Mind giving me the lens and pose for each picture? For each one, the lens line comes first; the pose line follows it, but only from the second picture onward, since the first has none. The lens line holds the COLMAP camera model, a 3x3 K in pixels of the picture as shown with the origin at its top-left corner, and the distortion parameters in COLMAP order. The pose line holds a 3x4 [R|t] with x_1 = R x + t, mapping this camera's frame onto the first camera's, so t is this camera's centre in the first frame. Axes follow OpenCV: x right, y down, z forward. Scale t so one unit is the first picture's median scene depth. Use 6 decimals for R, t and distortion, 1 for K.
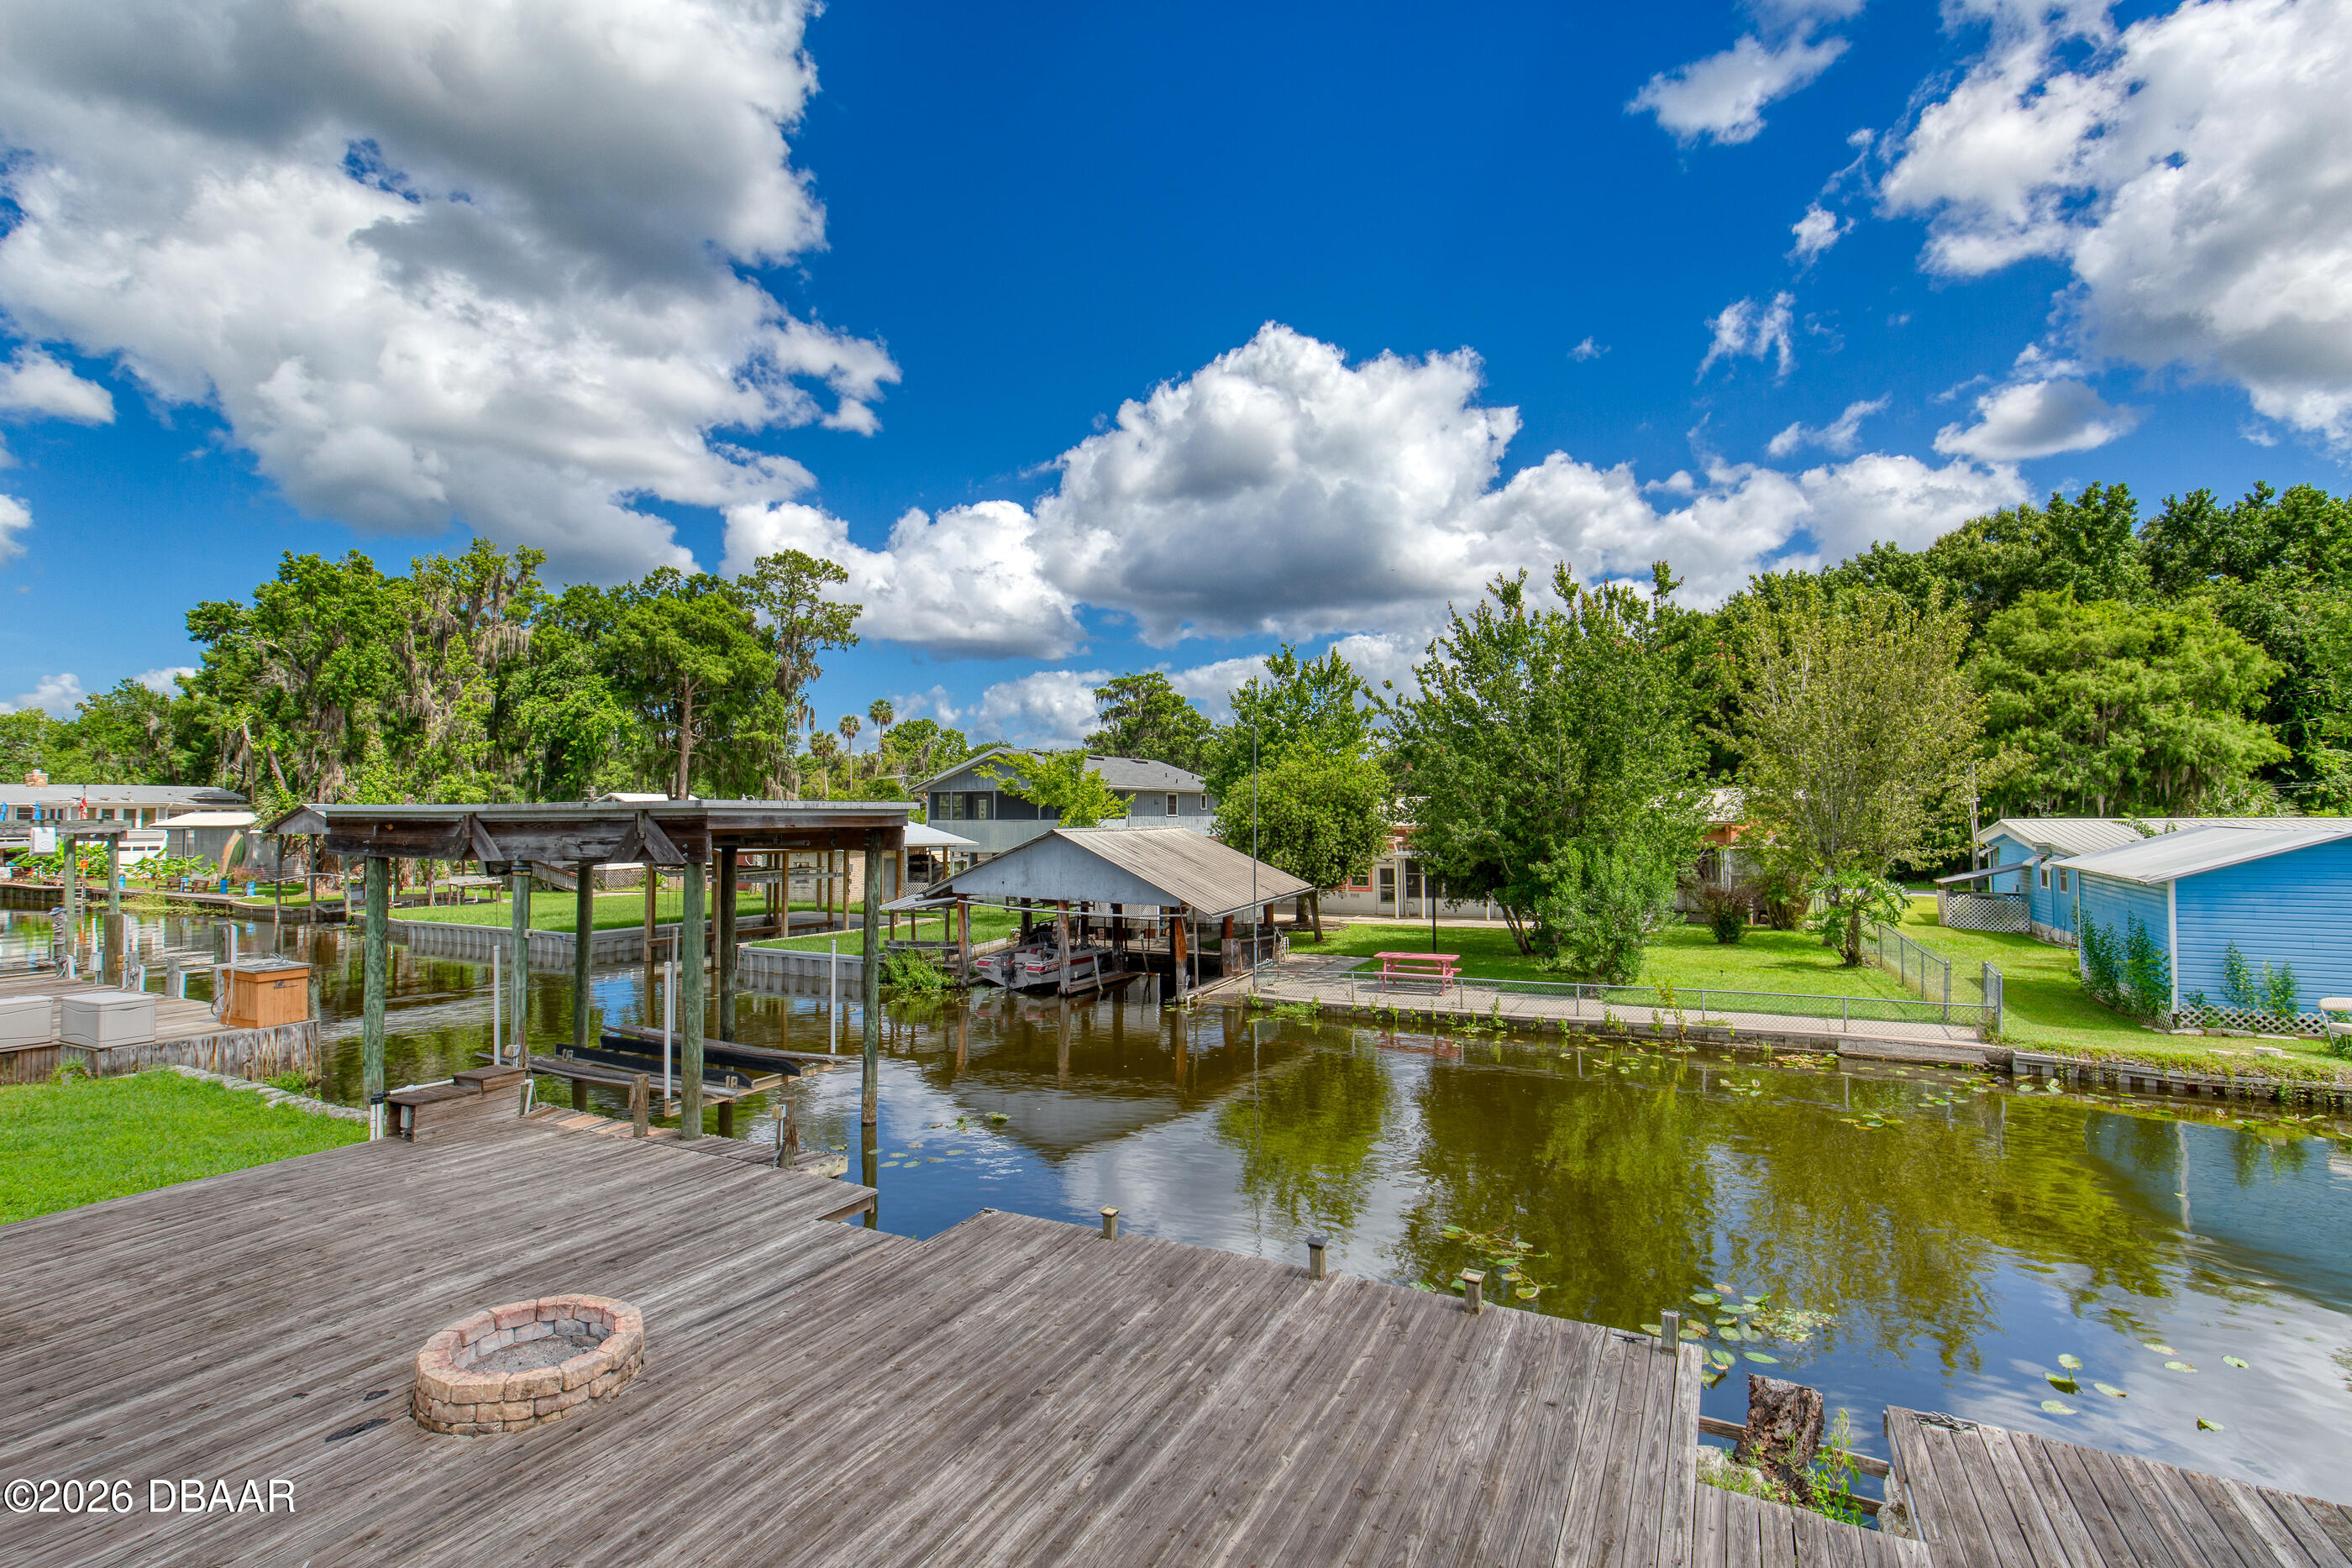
lens RADIAL K [[1078.9, 0, 1166.5], [0, 1078.9, 780.8], [0, 0, 1]] dist [-0.005336, 0.002428]
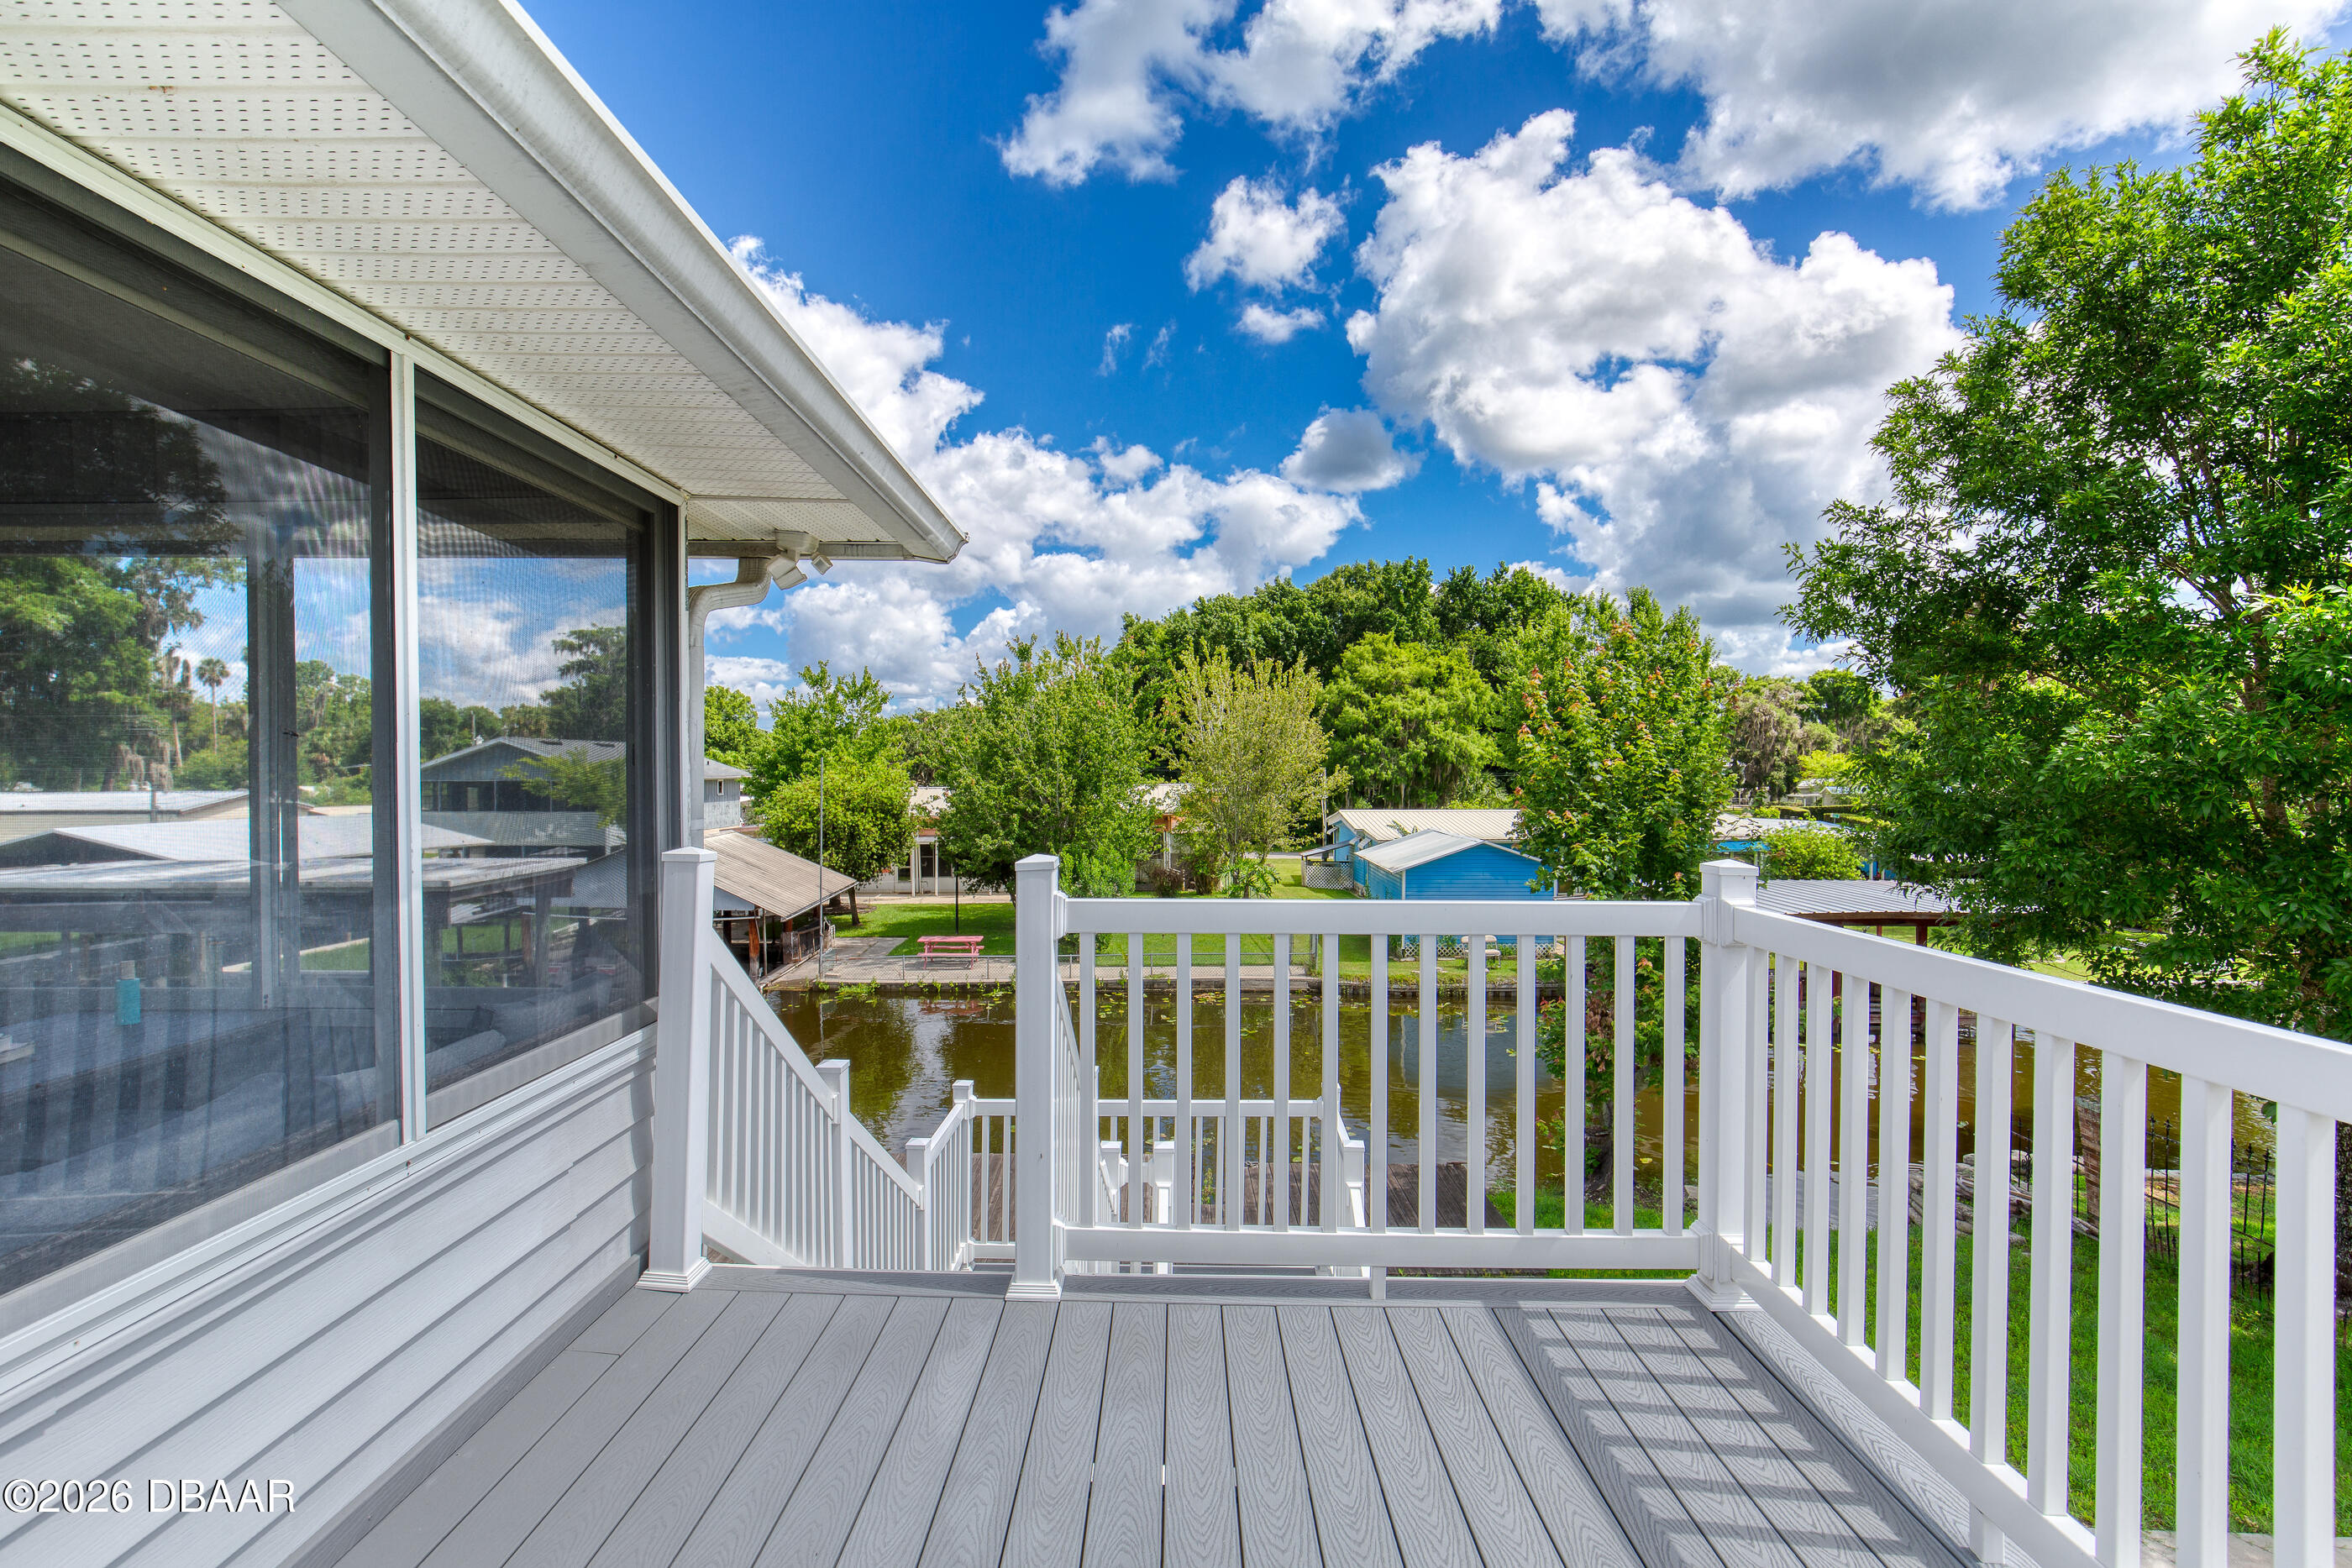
lens RADIAL K [[1078.9, 0, 1164.0], [0, 1078.9, 777.1], [0, 0, 1]] dist [-0.005336, 0.002428]
pose [[0.889918, 0.002012, 0.456117, -0.066981], [-0.021446, 0.999069, 0.037436, -0.043741], [-0.455617, -0.043096, 0.889132, -0.129318]]
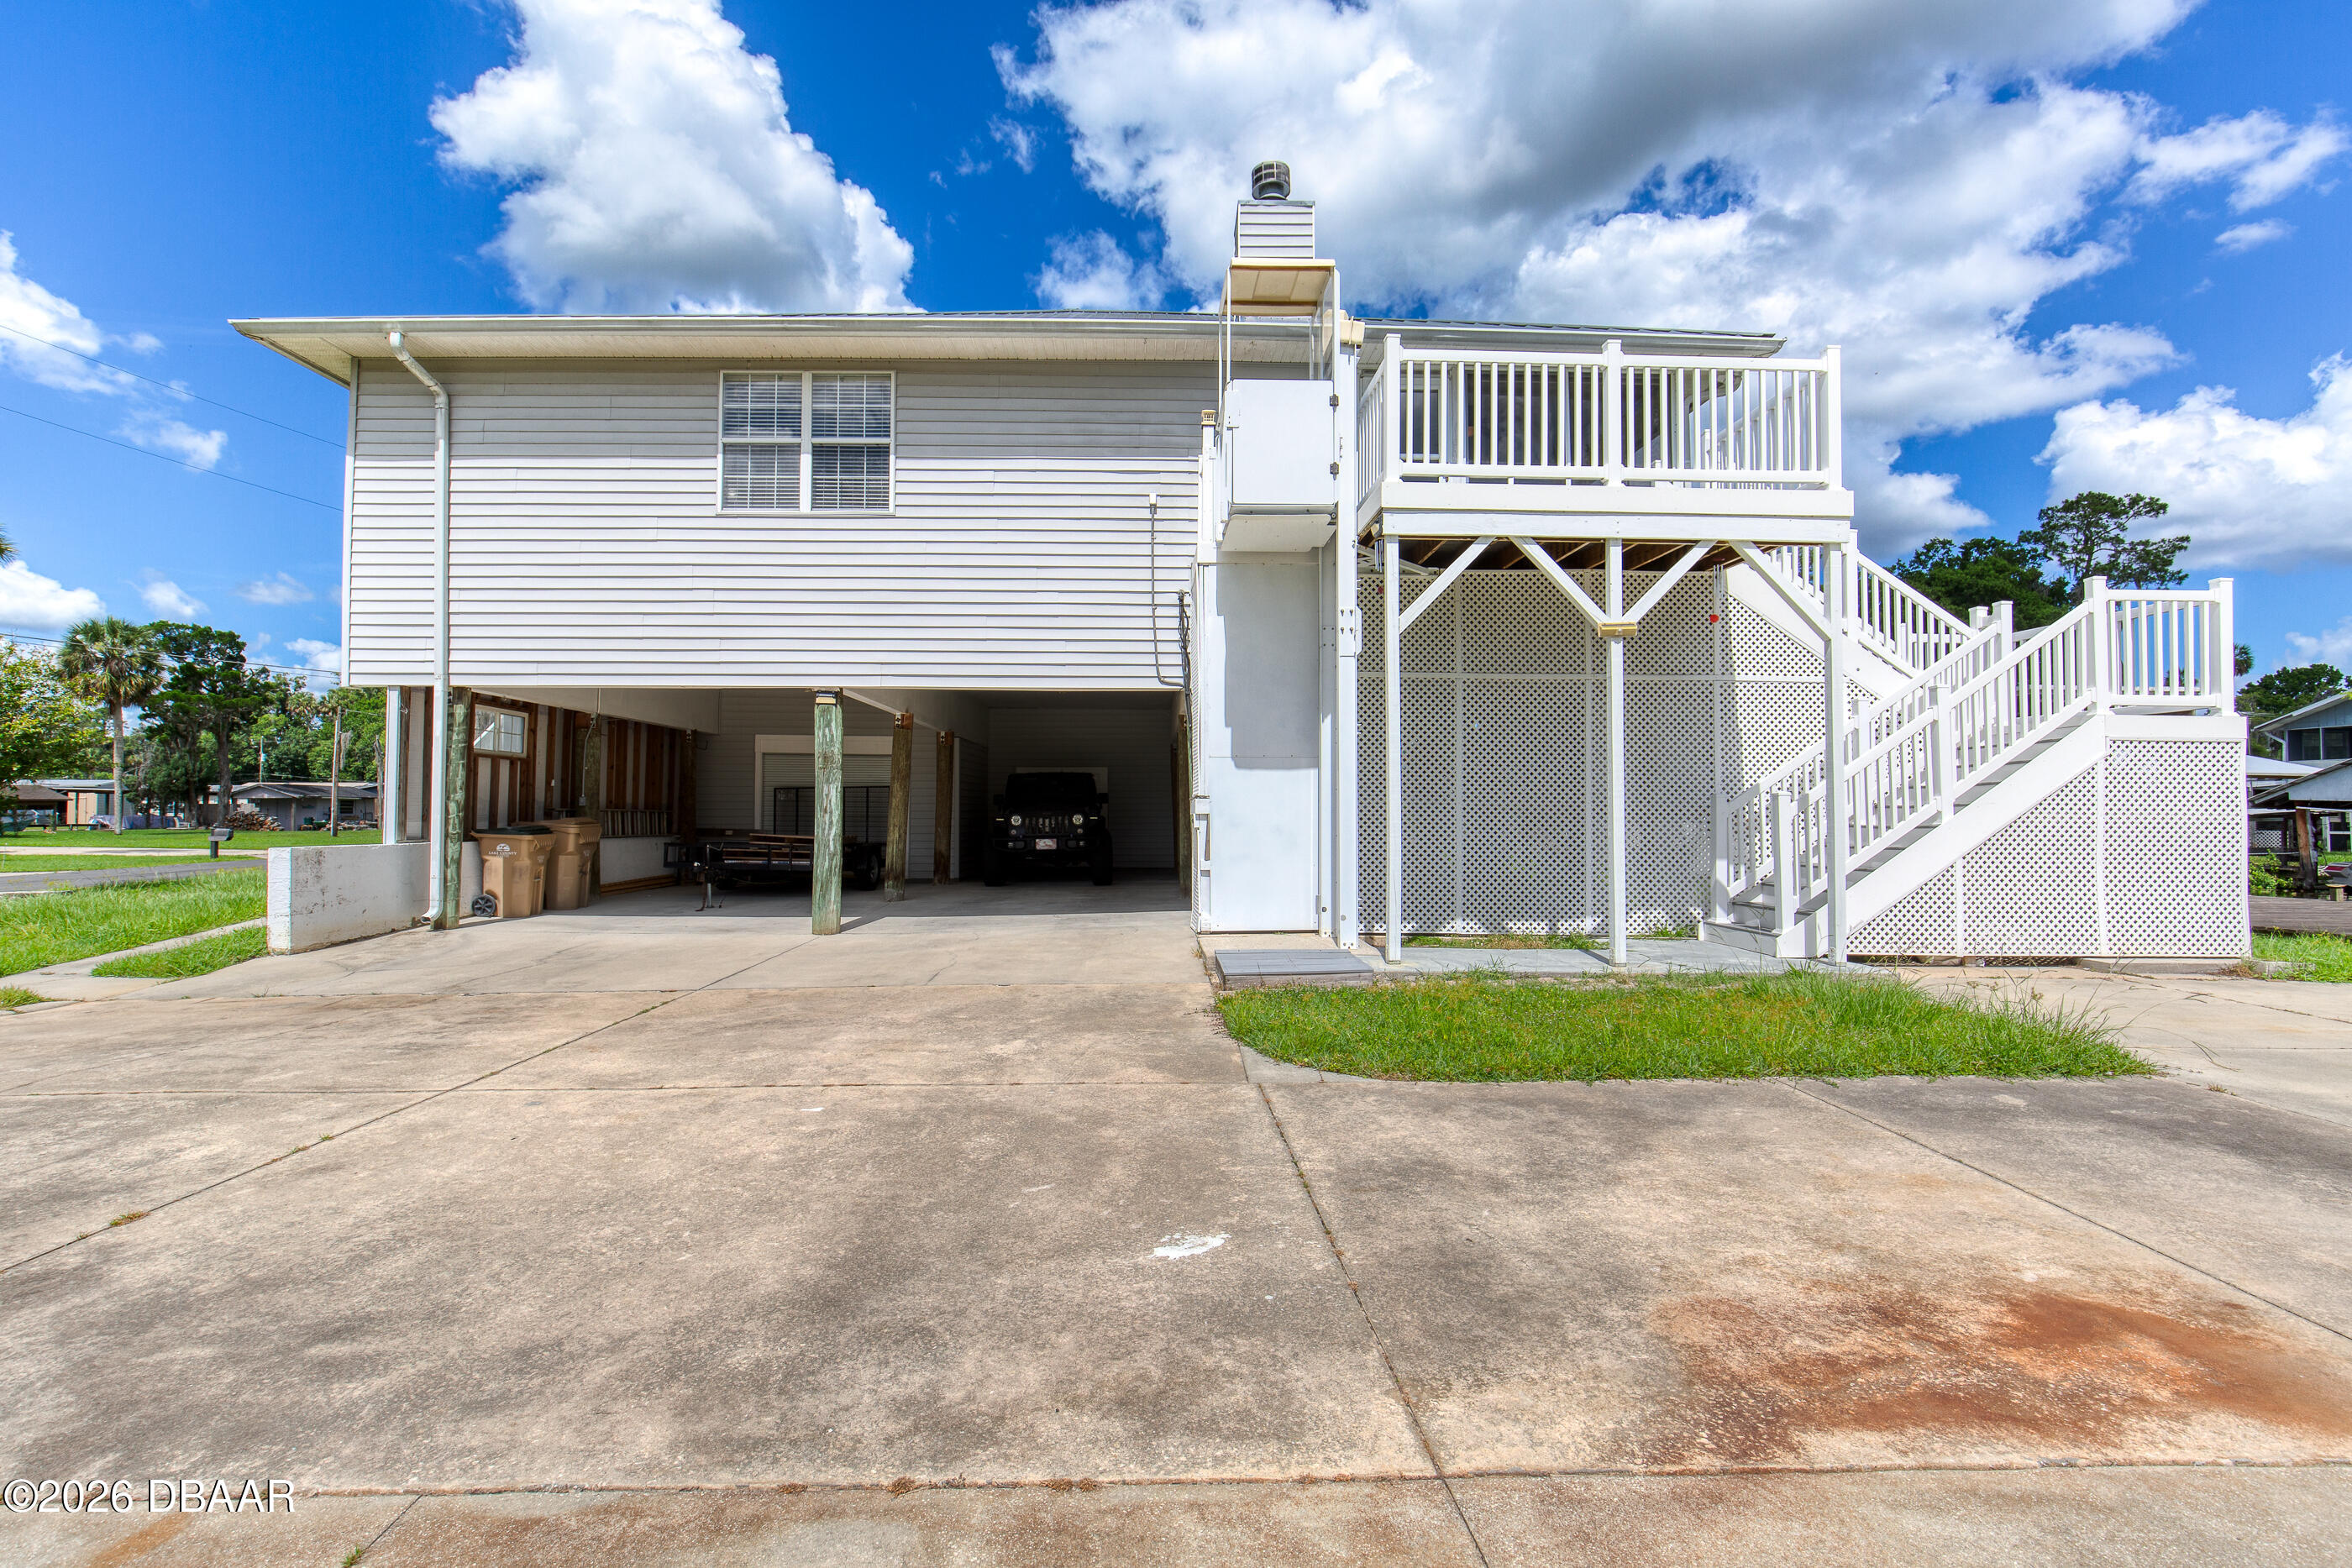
lens RADIAL K [[1078.9, 0, 1160.2], [0, 1078.9, 781.6], [0, 0, 1]] dist [-0.005336, 0.002428]
pose [[0.481782, -0.015686, -0.876151, 0.127379], [0.023627, 0.999709, -0.004906, 0.034851], [0.875973, -0.018337, 0.482012, -0.252332]]
